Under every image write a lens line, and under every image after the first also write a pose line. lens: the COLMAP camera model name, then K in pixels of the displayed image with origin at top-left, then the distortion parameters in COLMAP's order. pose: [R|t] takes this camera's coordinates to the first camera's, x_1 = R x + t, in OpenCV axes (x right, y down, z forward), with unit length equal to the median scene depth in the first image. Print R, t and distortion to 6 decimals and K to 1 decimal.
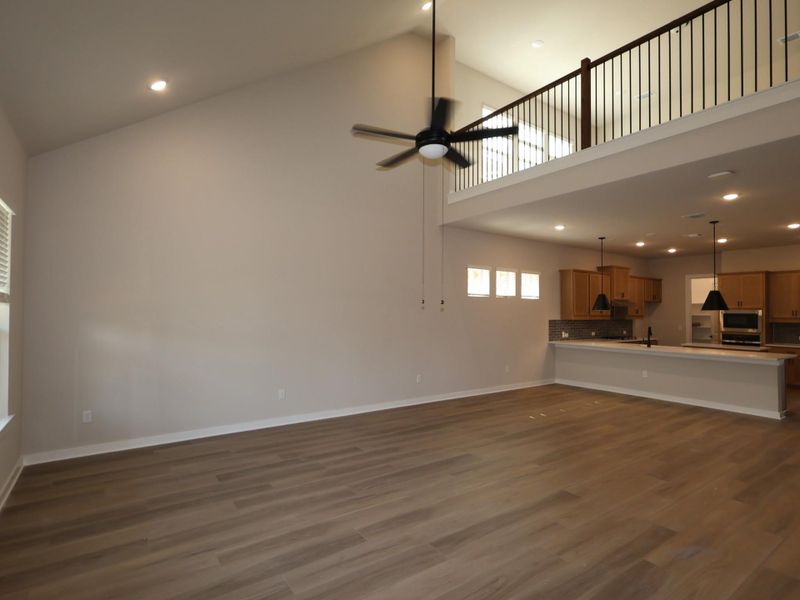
lens RADIAL K [[388.3, 0, 424.0], [0, 388.3, 302.0], [0, 0, 1]] dist [0.022863, 0.000080]
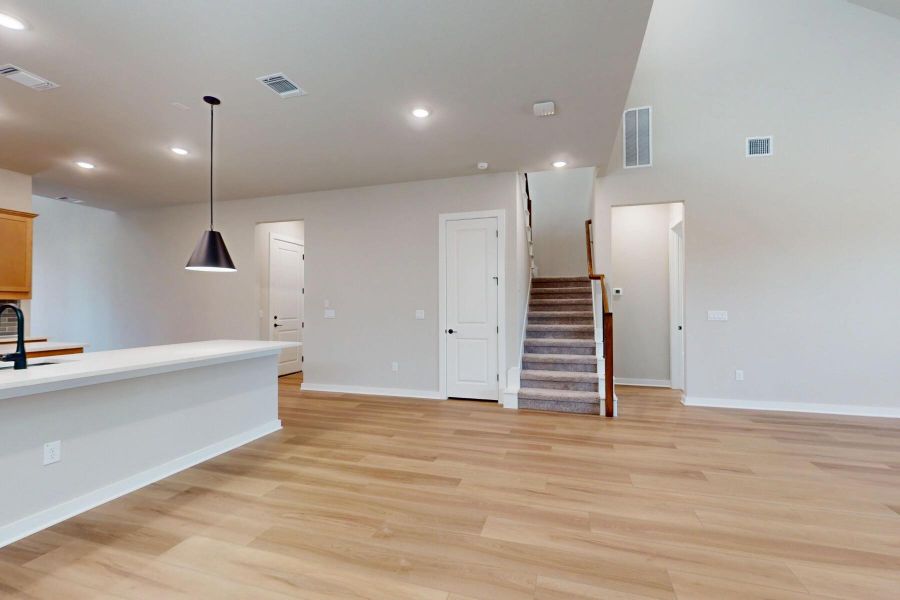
lens RADIAL K [[401.0, 0, 450.0], [0, 401.0, 300.0], [0, 0, 1]] dist [-0.013083, -0.000056]
pose [[-0.570054, 0.004485, 0.821595, 0.173144], [-0.018033, 0.999676, -0.017969, 0.092085], [-0.821410, -0.025059, -0.569788, 1.449739]]
